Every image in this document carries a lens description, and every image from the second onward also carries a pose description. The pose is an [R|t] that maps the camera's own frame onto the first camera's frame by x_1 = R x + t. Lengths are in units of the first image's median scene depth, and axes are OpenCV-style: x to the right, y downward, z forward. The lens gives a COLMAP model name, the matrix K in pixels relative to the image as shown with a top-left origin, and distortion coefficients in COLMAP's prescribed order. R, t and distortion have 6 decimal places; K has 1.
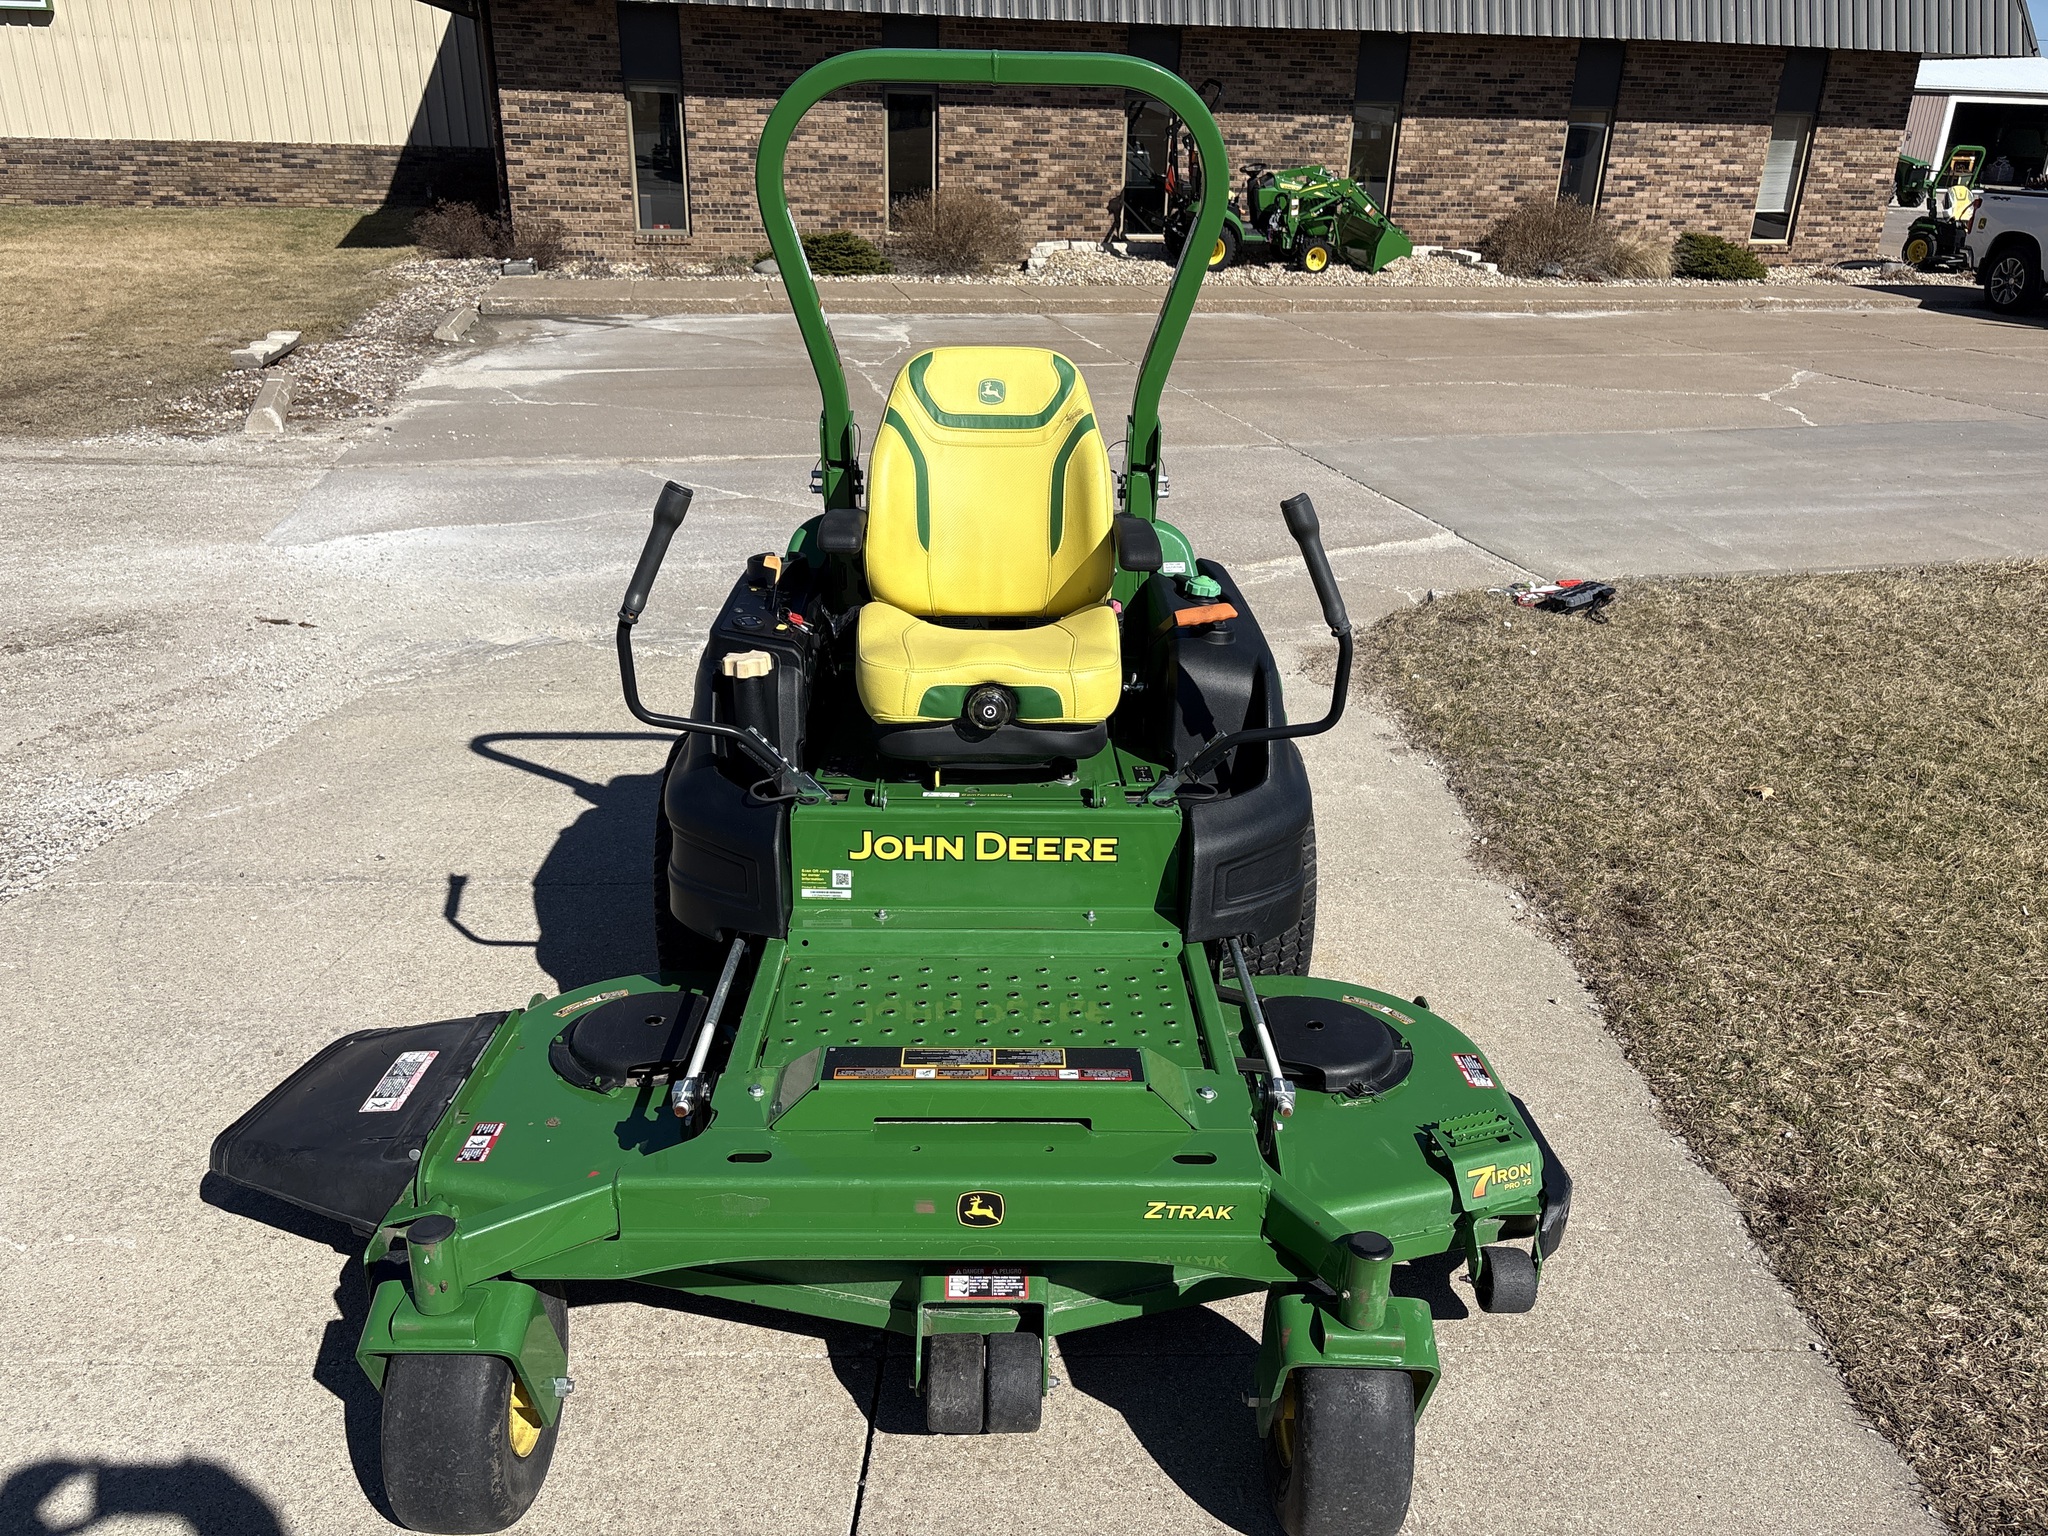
lens RADIAL K [[1549.0, 0, 1025.0], [0, 1549.0, 774.0], [0, 0, 1]] dist [0.047118, -0.049804]
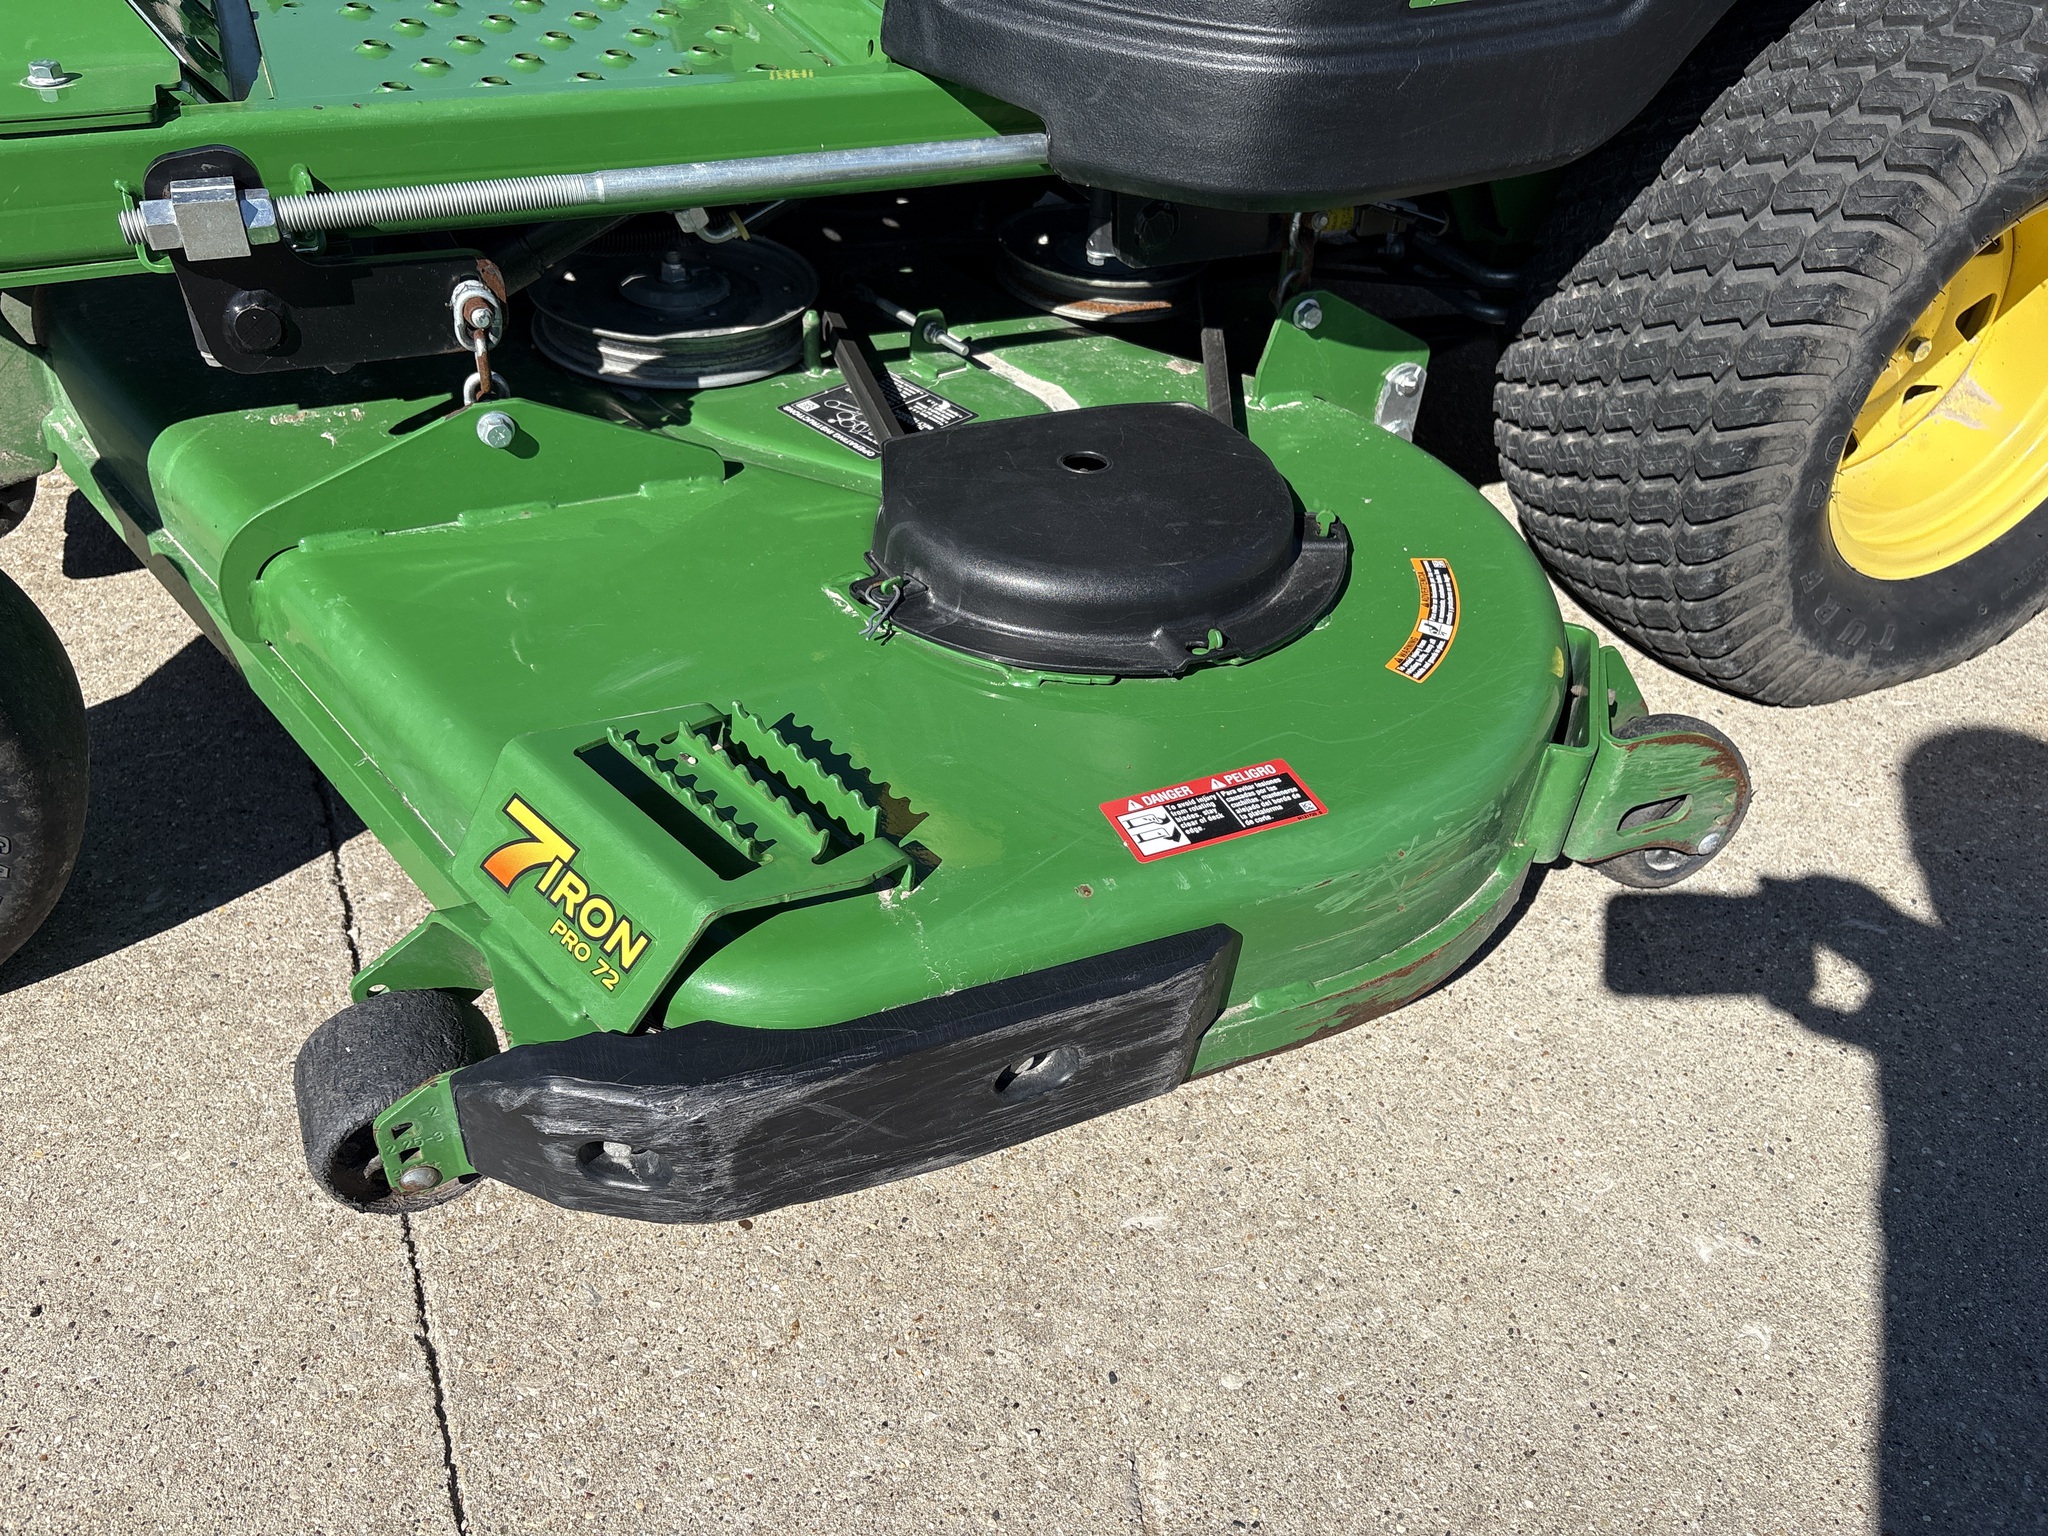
lens RADIAL K [[1549.0, 0, 1013.3], [0, 1549.0, 762.0], [0, 0, 1]] dist [0.047118, -0.049804]
pose [[0.387974, 0.578277, -0.717685, 0.126336], [-0.360406, 0.811864, 0.459330, 0.015967], [0.848283, 0.080450, 0.523397, 0.213500]]
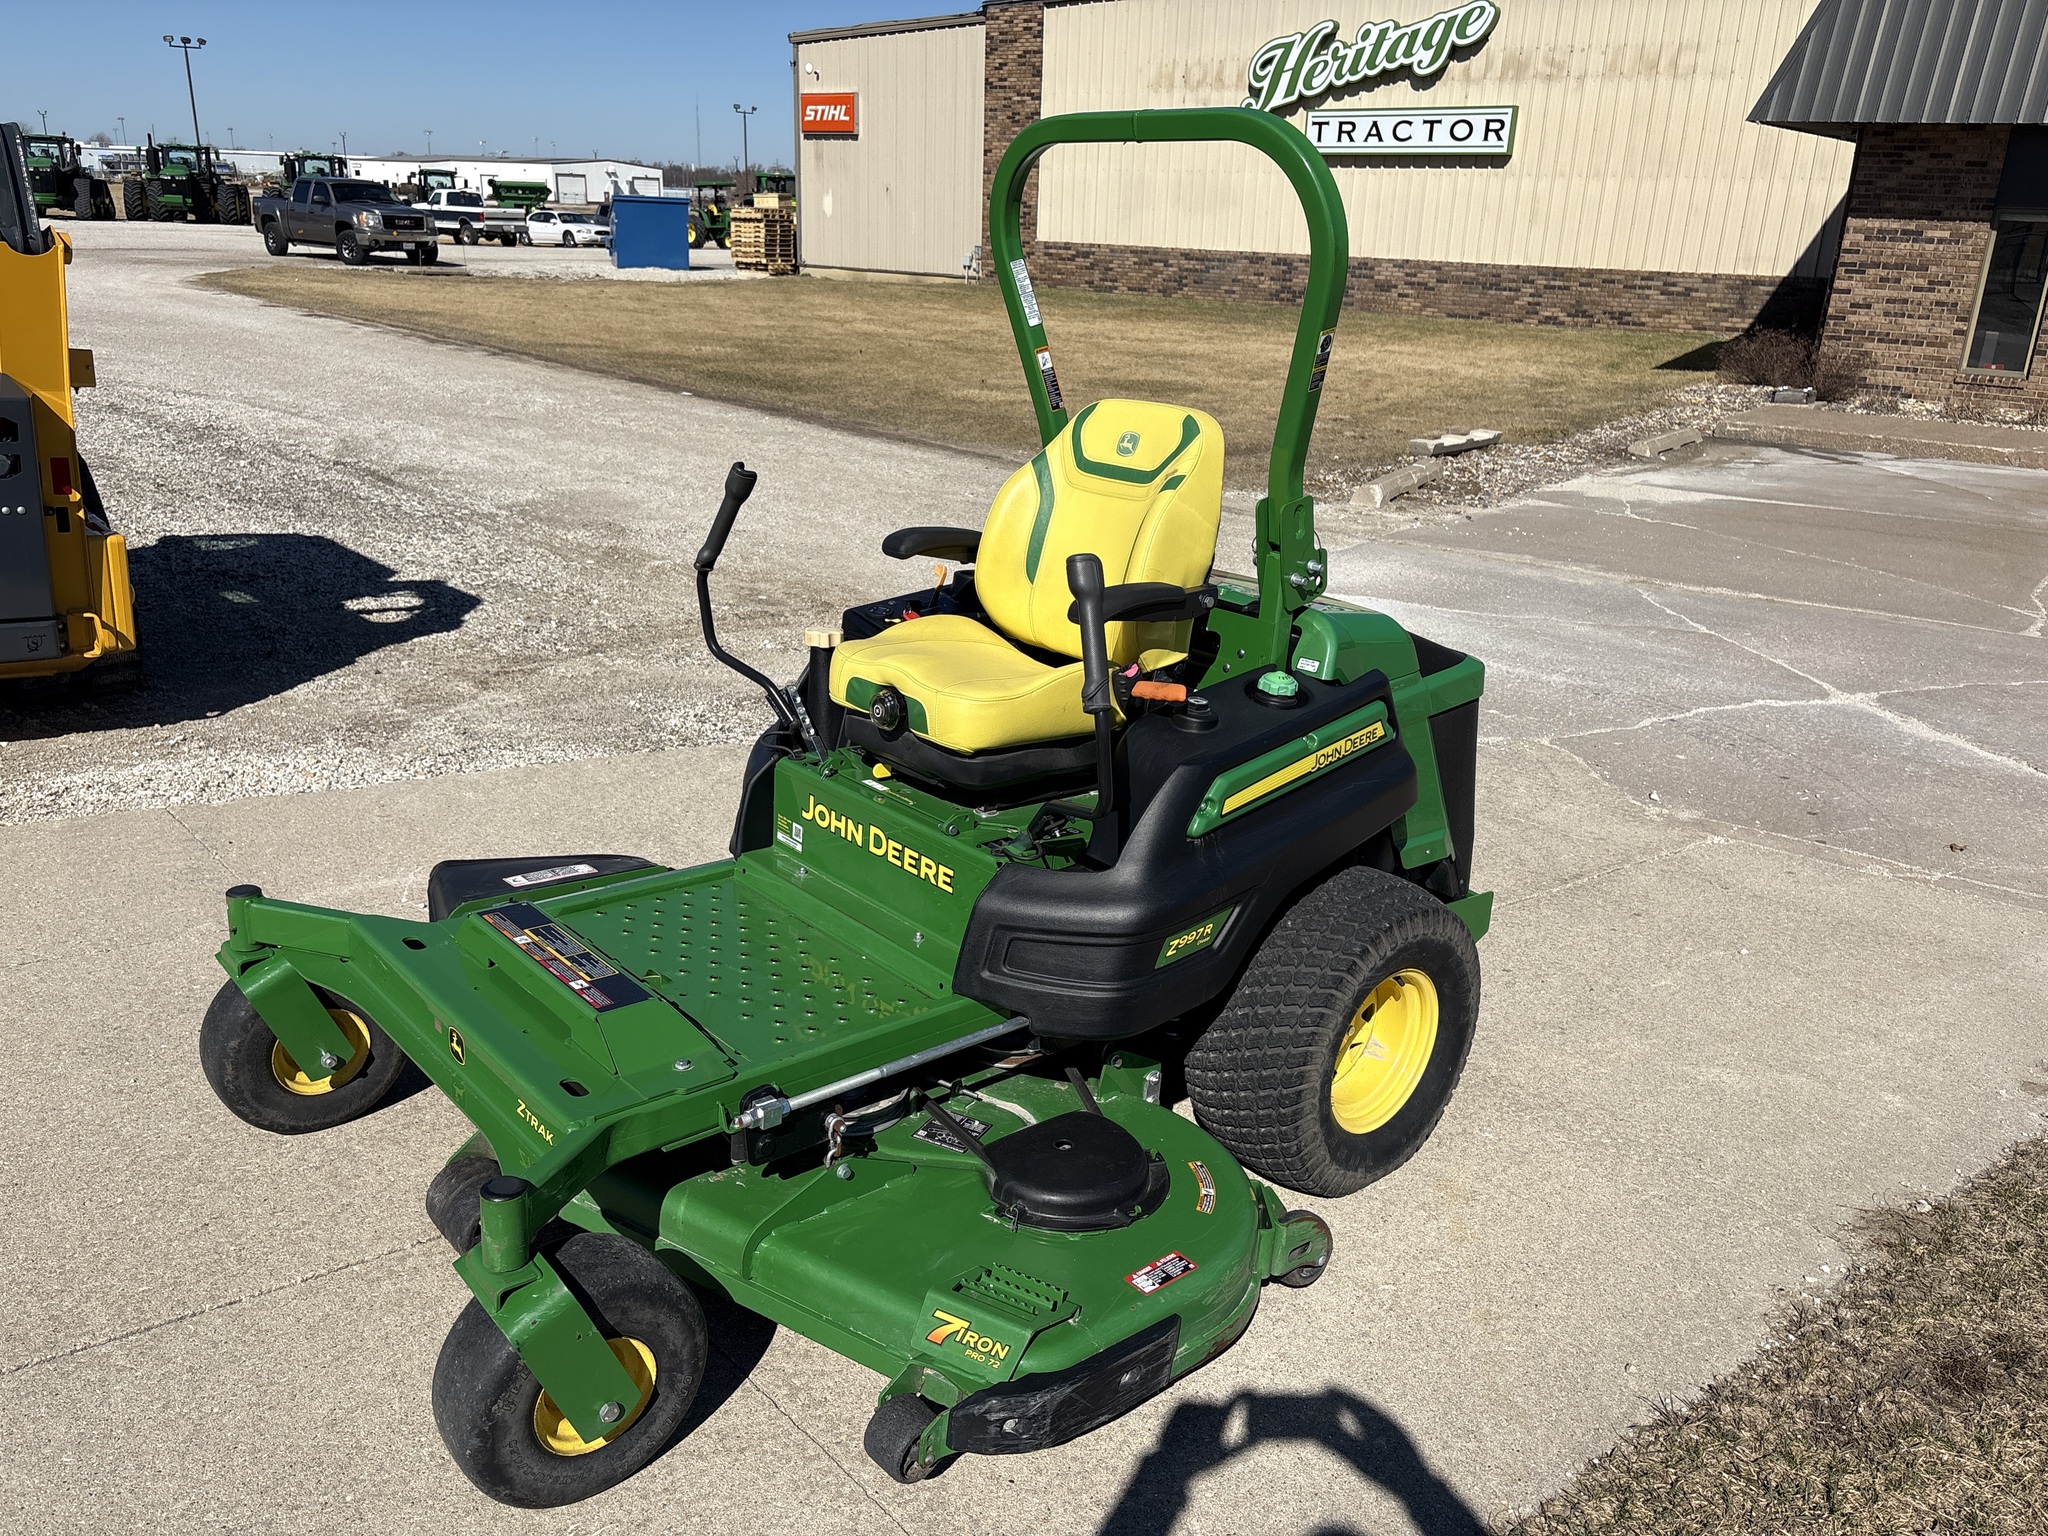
lens RADIAL K [[1549.0, 0, 1026.6], [0, 1549.0, 762.6], [0, 0, 1]] dist [0.047118, -0.049804]
pose [[0.647608, 0.252586, -0.718891, 0.202600], [-0.312479, 0.948513, 0.051770, -0.023321], [0.694954, 0.191111, 0.693192, 0.084510]]
